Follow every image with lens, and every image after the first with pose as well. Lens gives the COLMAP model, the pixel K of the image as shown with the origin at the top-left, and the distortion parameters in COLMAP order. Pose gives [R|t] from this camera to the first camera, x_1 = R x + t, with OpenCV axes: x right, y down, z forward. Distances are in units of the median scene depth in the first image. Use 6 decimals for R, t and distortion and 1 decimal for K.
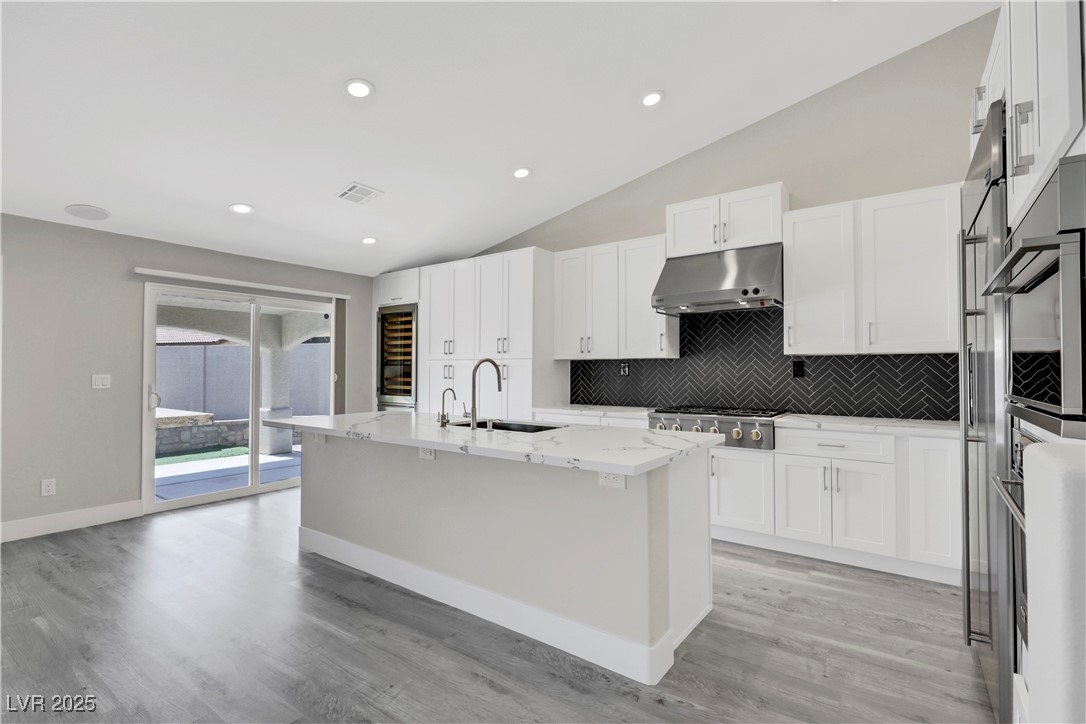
lens RADIAL K [[494.2, 0, 550.6], [0, 494.2, 369.3], [0, 0, 1]] dist [-0.001419, -0.002663]
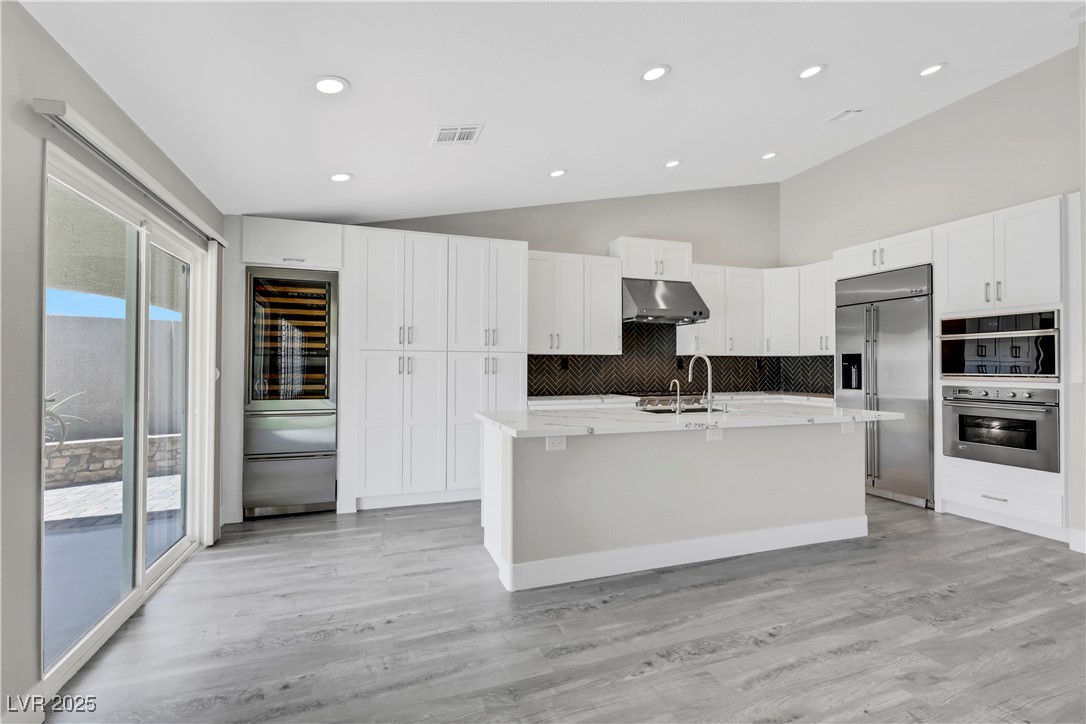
lens RADIAL K [[494.2, 0, 541.9], [0, 494.2, 357.9], [0, 0, 1]] dist [-0.001419, -0.002663]
pose [[0.572859, 0.015191, 0.819513, -0.957410], [-0.006193, 0.999880, -0.014205, 0.004370], [-0.819631, 0.003062, 0.572884, 0.446139]]
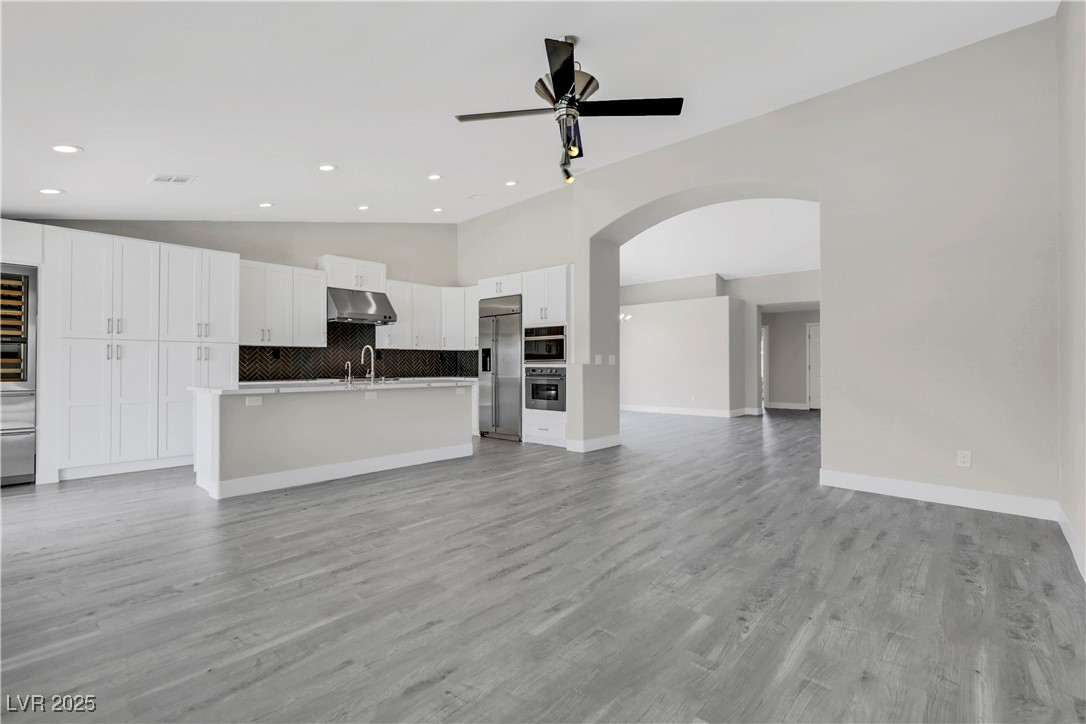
lens RADIAL K [[494.2, 0, 546.1], [0, 494.2, 361.6], [0, 0, 1]] dist [-0.001419, -0.002663]
pose [[0.108395, 0.007372, 0.994081, -1.353821], [-0.005448, 0.999962, -0.006821, 0.032888], [-0.994093, -0.004676, 0.108431, 0.096518]]
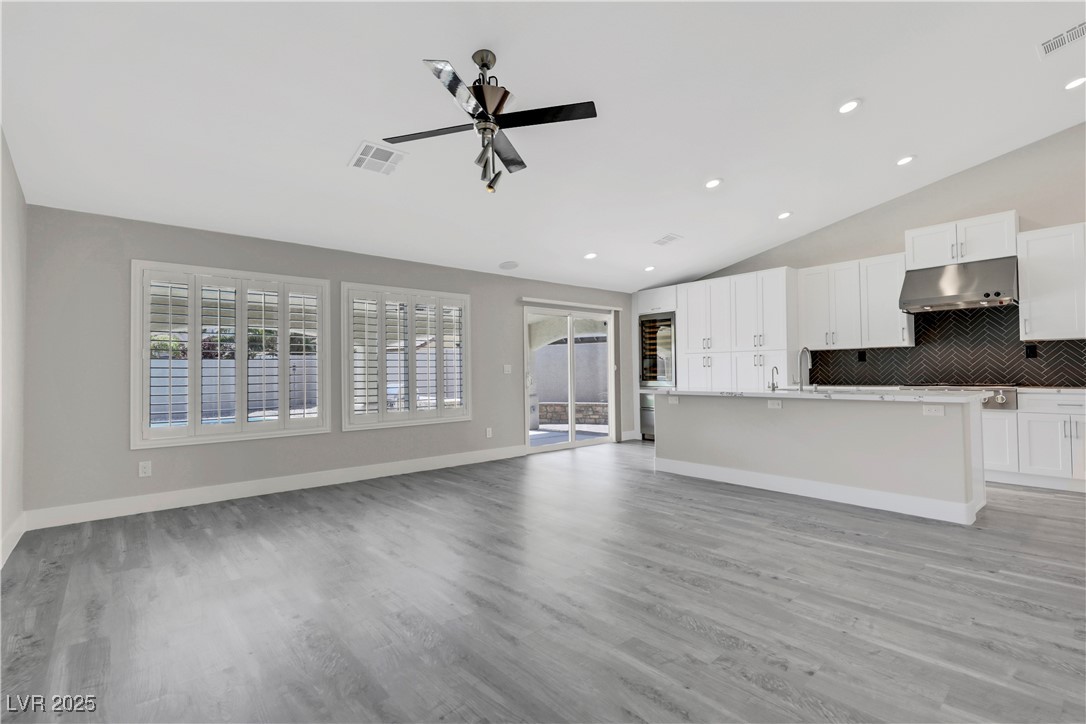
lens RADIAL K [[494.2, 0, 543.8], [0, 494.2, 364.6], [0, 0, 1]] dist [-0.001419, -0.002663]
pose [[0.970100, -0.016466, -0.242146, -0.400144], [0.014192, 0.999837, -0.011134, 0.028073], [0.242290, 0.007365, 0.970176, -0.526760]]
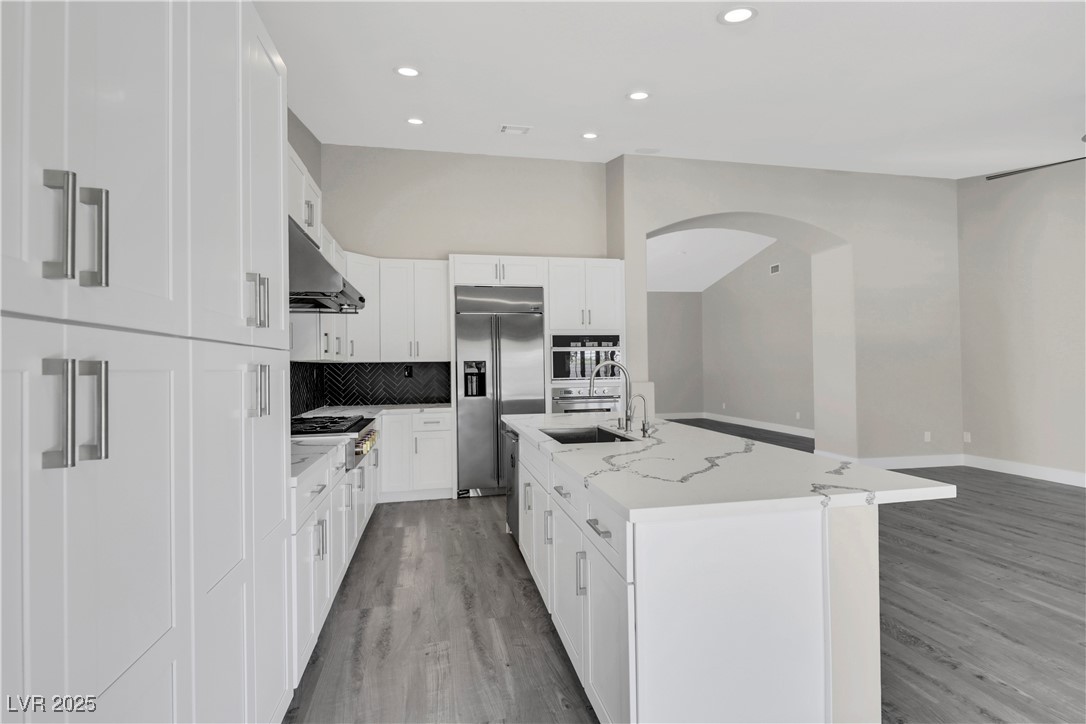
lens RADIAL K [[508.7, 0, 540.8], [0, 508.7, 353.9], [0, 0, 1]] dist [0.002275, -0.000124]
pose [[-0.740396, 0.029140, 0.671539, -0.508484], [0.009788, 0.999421, -0.032575, -0.002842], [-0.672099, -0.017546, -0.740253, 1.315931]]
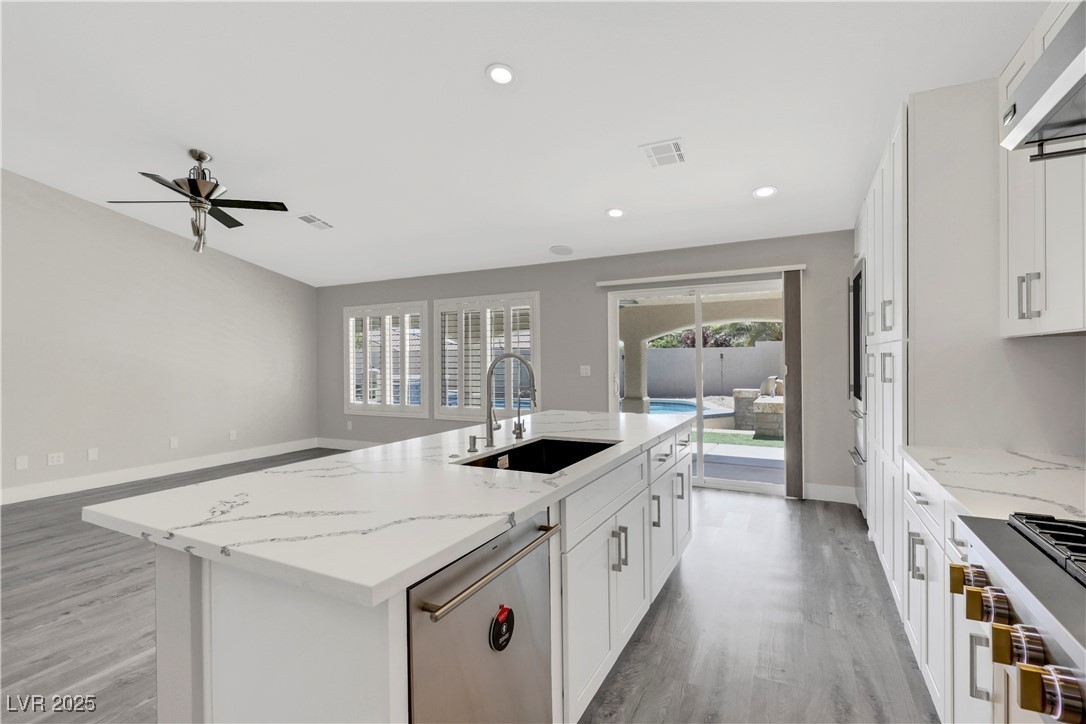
lens RADIAL K [[494.2, 0, 541.1], [0, 494.2, 368.3], [0, 0, 1]] dist [-0.001419, -0.002663]
pose [[0.146472, 0.014895, -0.989103, 0.422825], [0.015961, 0.999721, 0.017418, -0.008437], [0.989086, -0.018339, 0.146193, 0.670454]]
